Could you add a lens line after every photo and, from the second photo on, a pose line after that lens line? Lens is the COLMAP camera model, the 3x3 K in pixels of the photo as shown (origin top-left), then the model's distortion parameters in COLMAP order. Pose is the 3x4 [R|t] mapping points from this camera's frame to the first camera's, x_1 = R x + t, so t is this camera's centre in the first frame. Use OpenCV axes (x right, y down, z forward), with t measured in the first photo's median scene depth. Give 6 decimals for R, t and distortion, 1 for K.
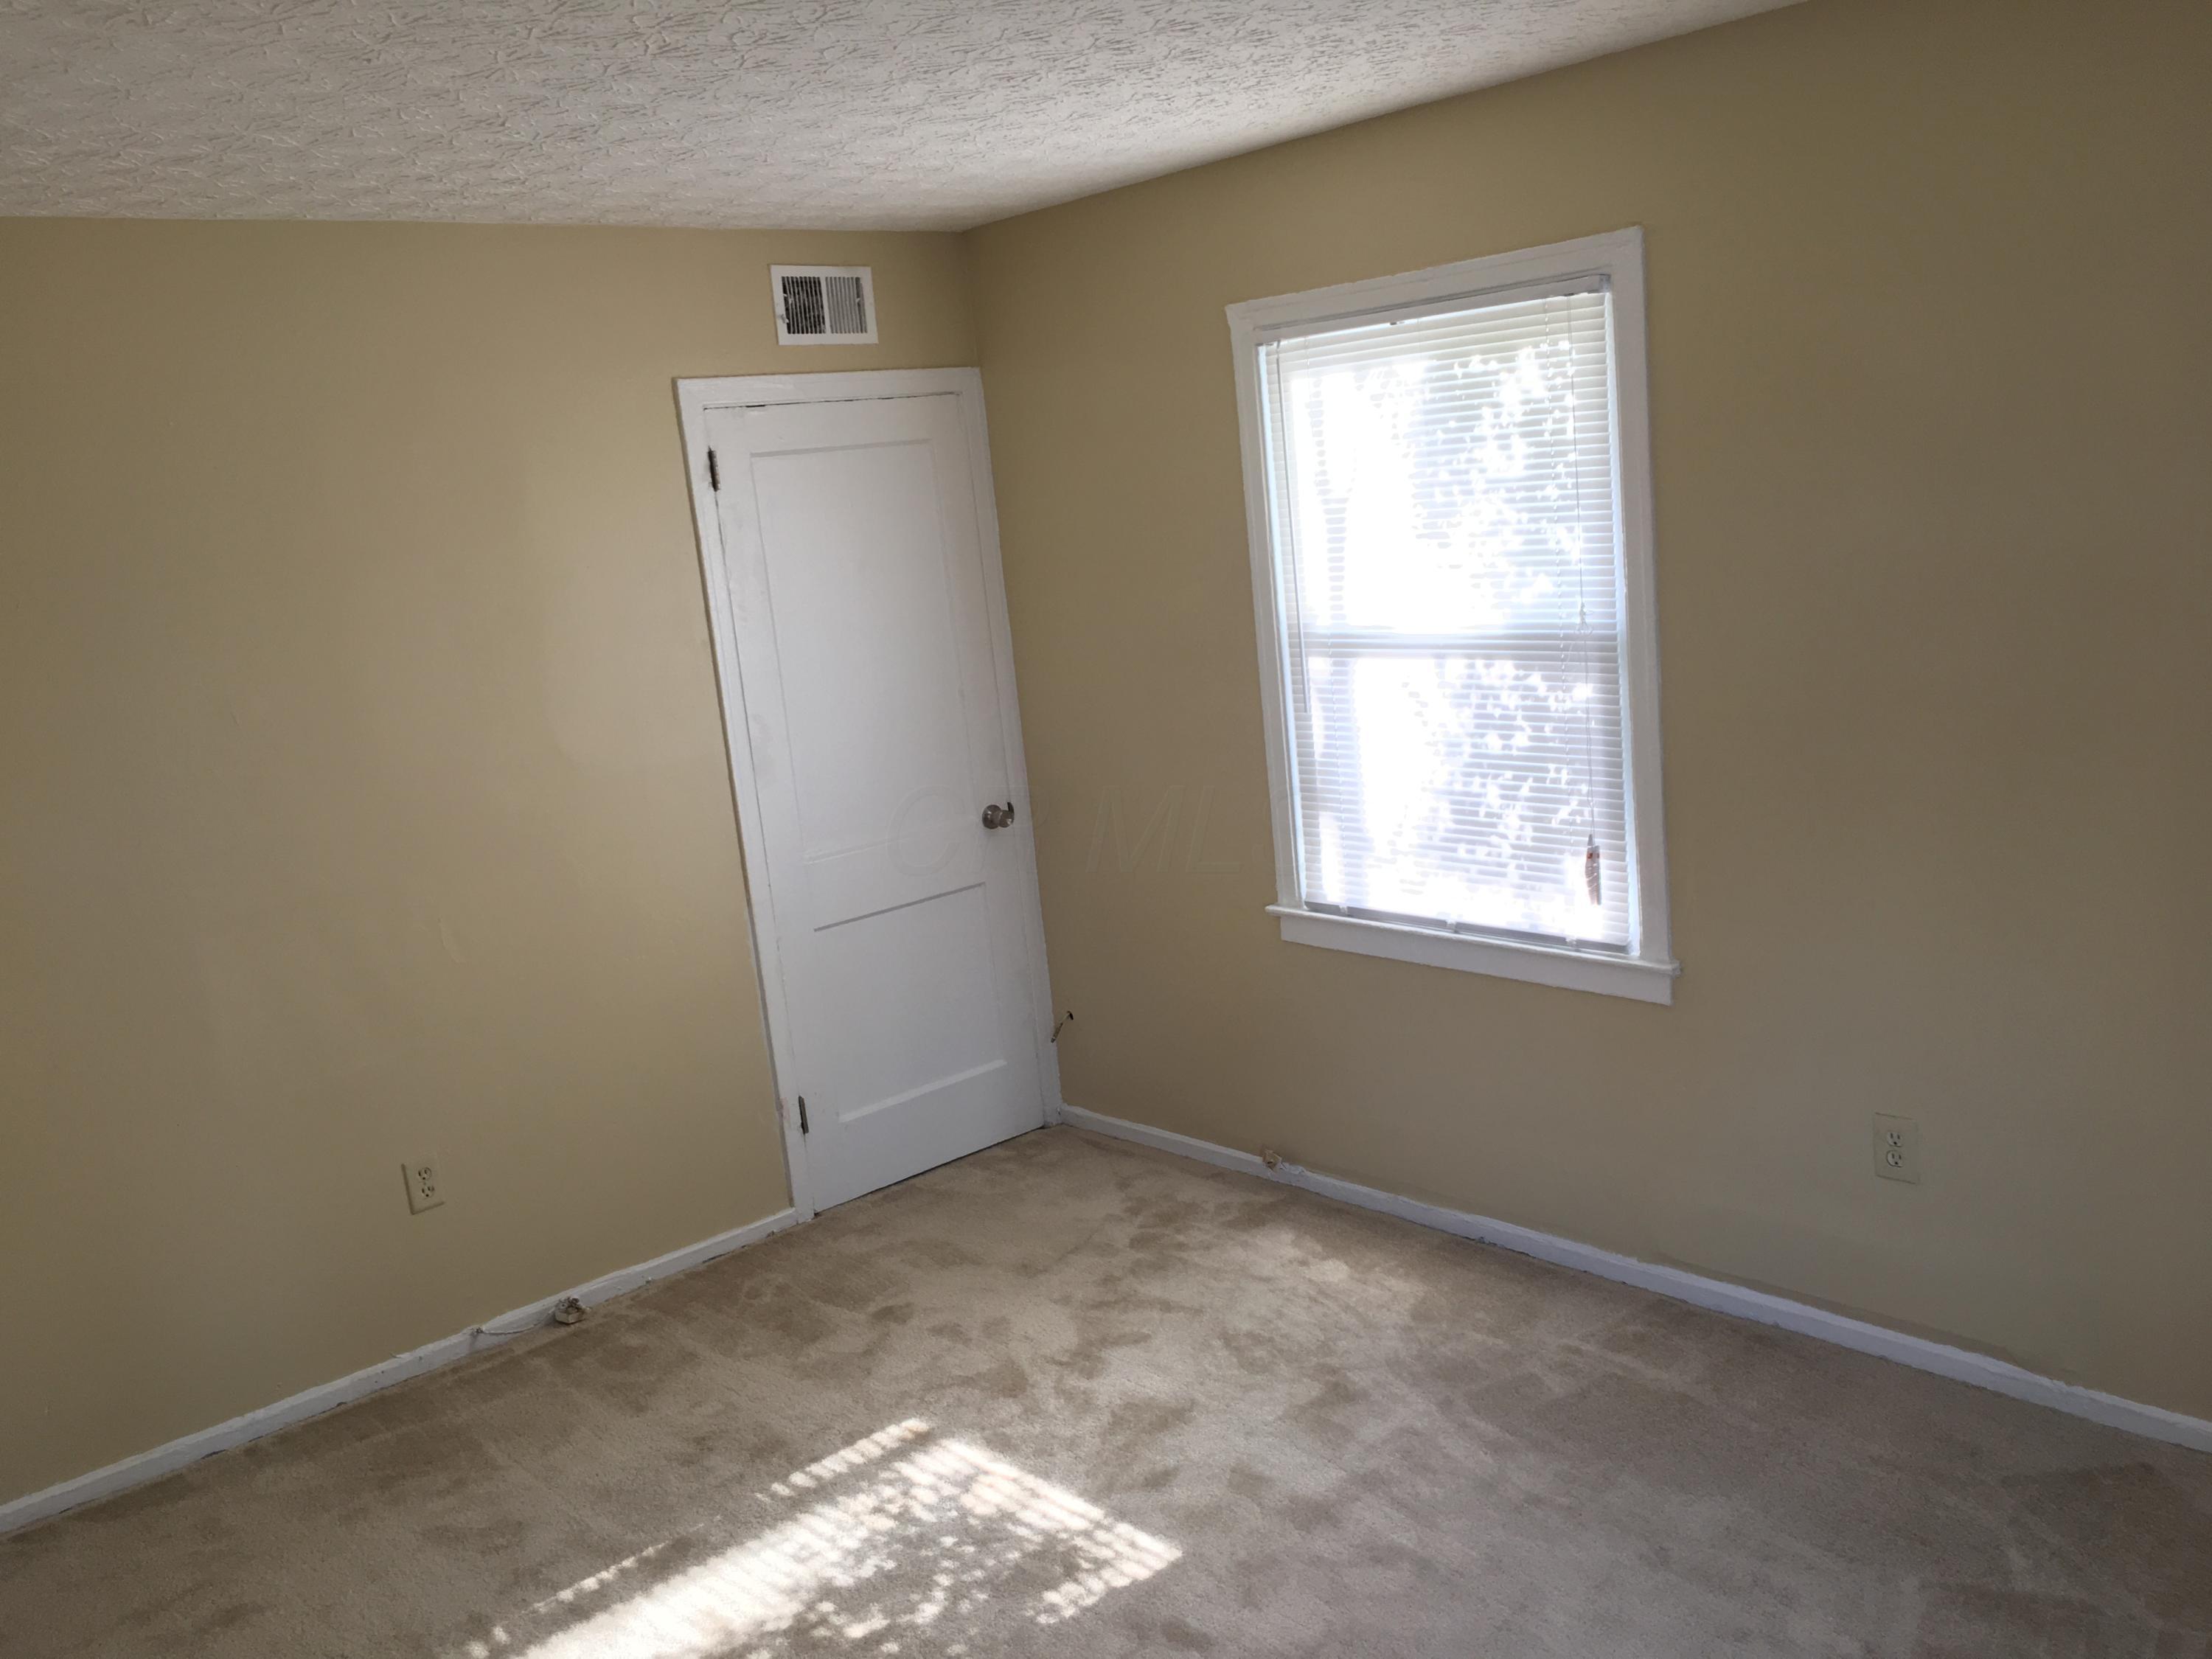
lens RADIAL K [[1864.3, 0, 1109.2], [0, 1864.3, 841.7], [0, 0, 1]] dist [0.018982, -0.008031]
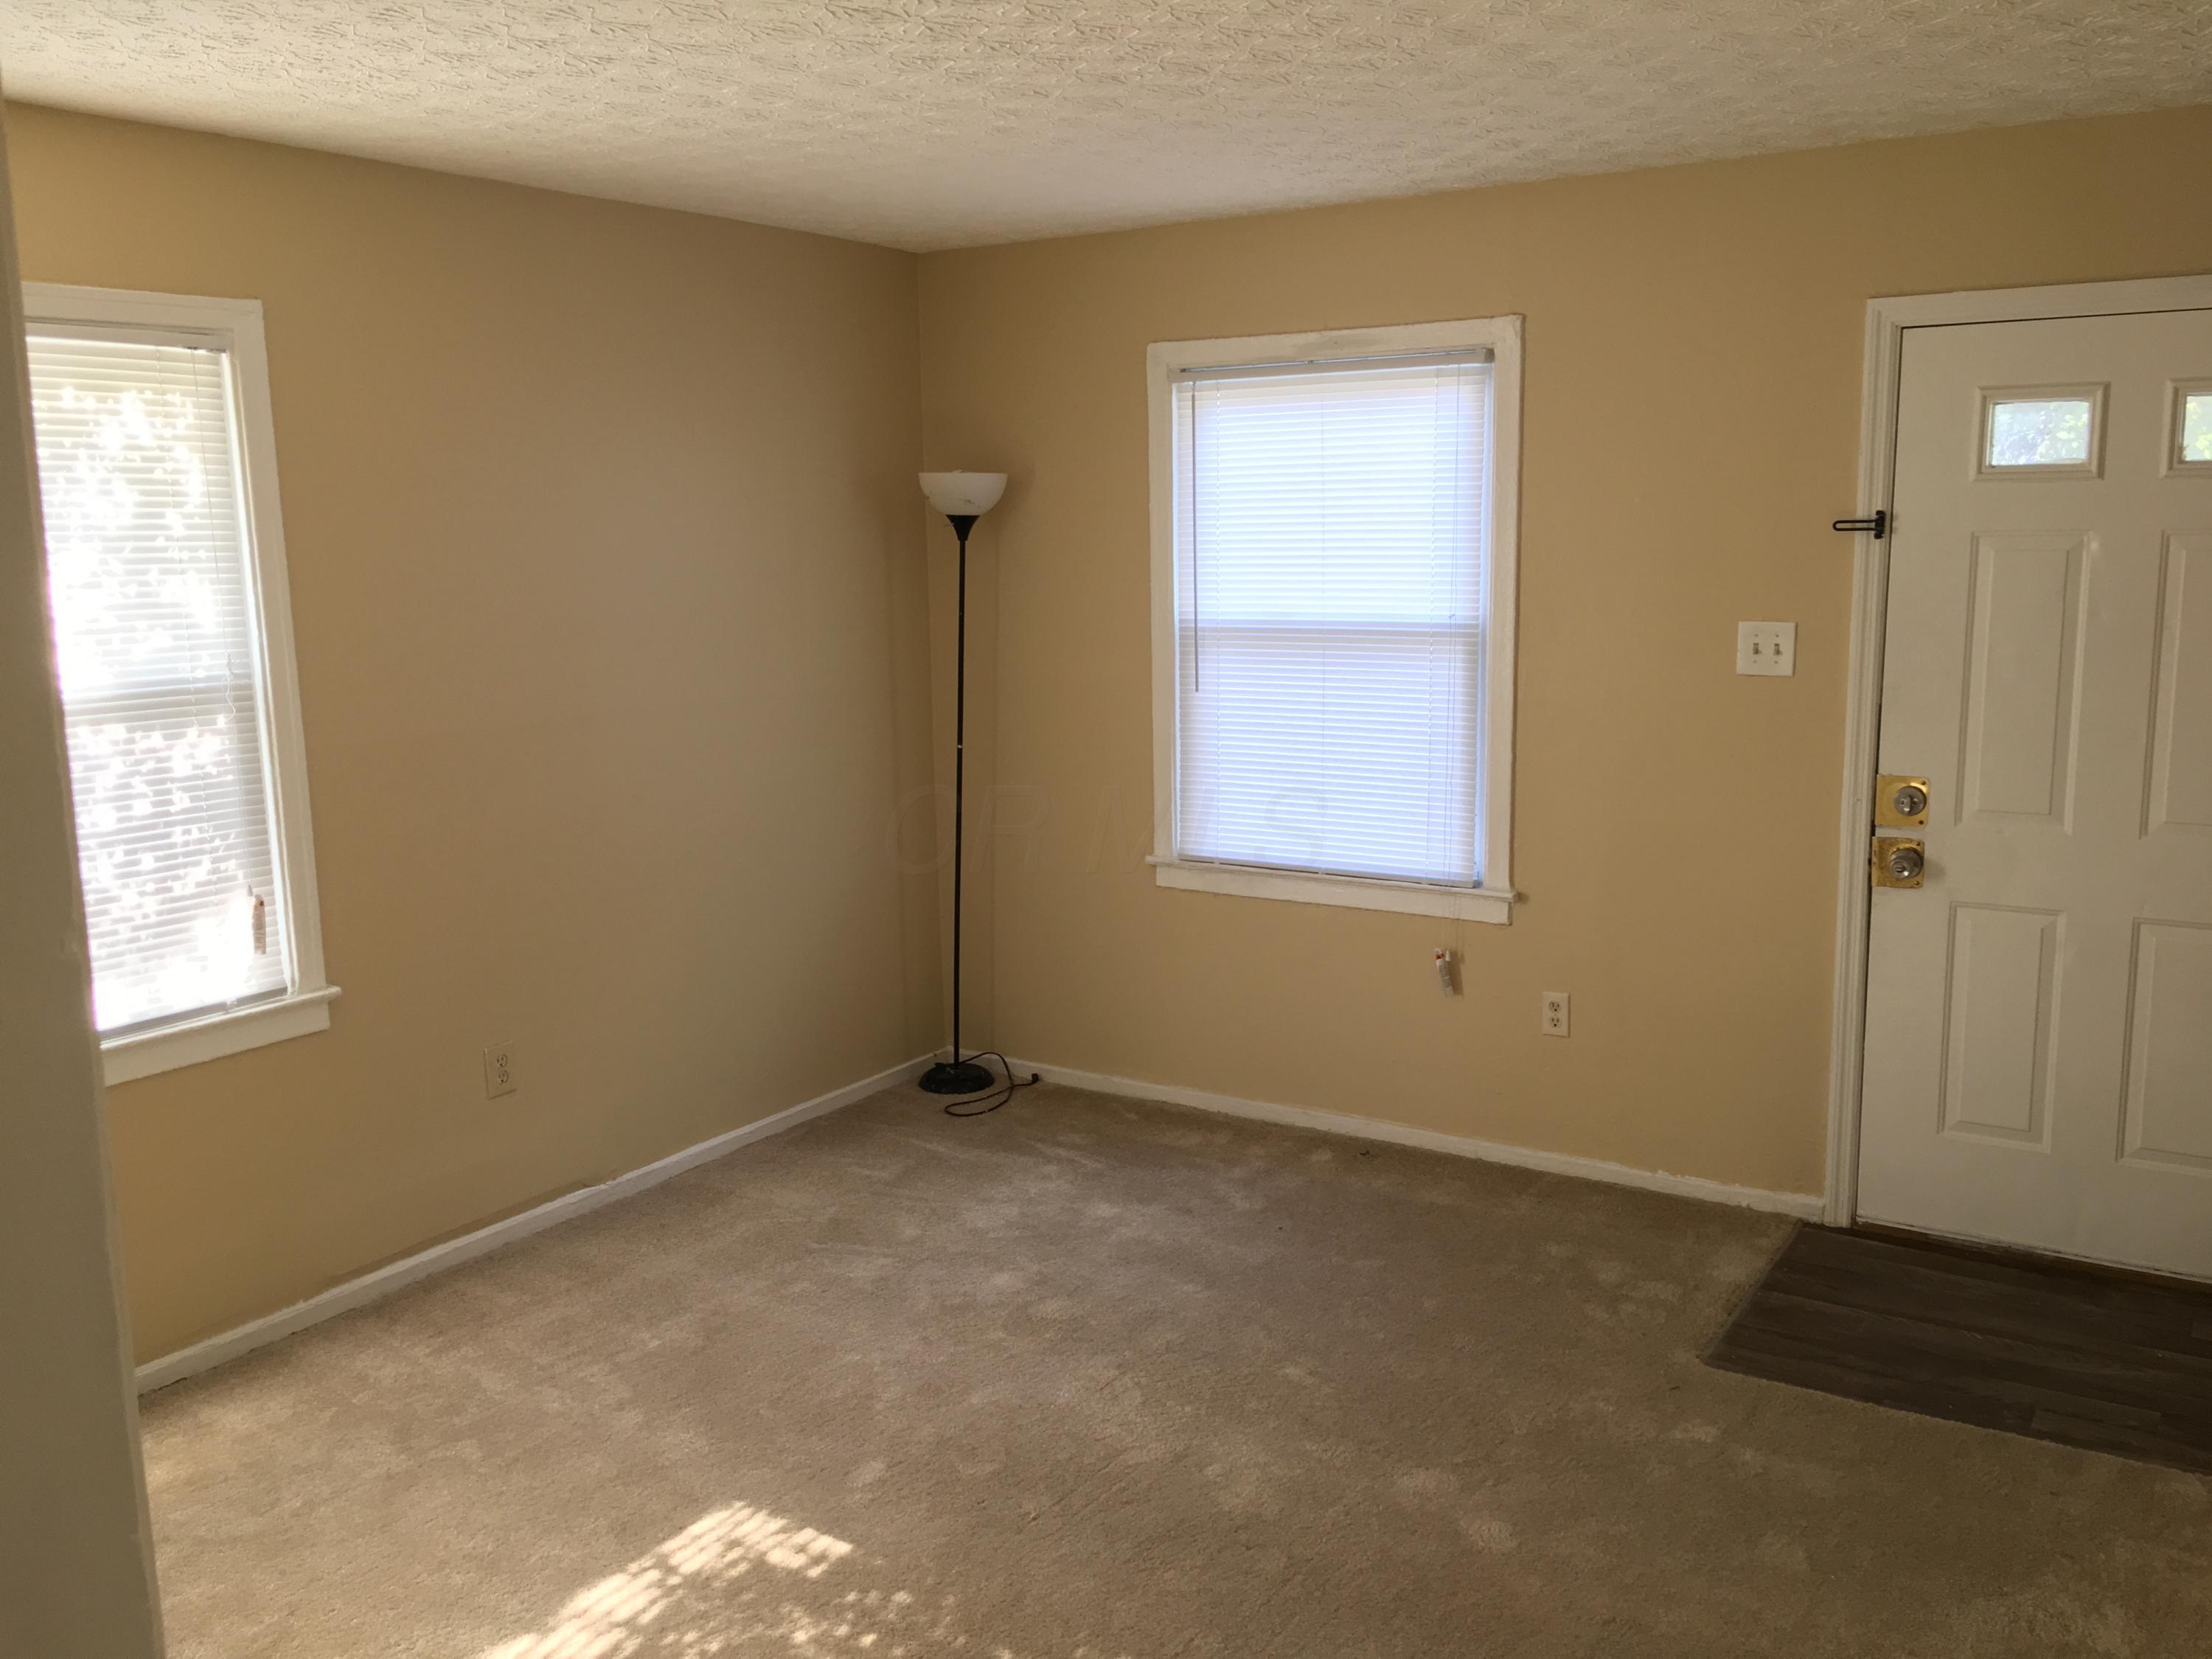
lens RADIAL K [[1864.3, 0, 1113.3], [0, 1864.3, 820.9], [0, 0, 1]] dist [0.018982, -0.008031]
pose [[-0.236647, -0.063734, 0.969503, -0.816938], [0.222238, 0.967841, 0.117871, -0.052081], [-0.945837, 0.243354, -0.214873, 0.765033]]
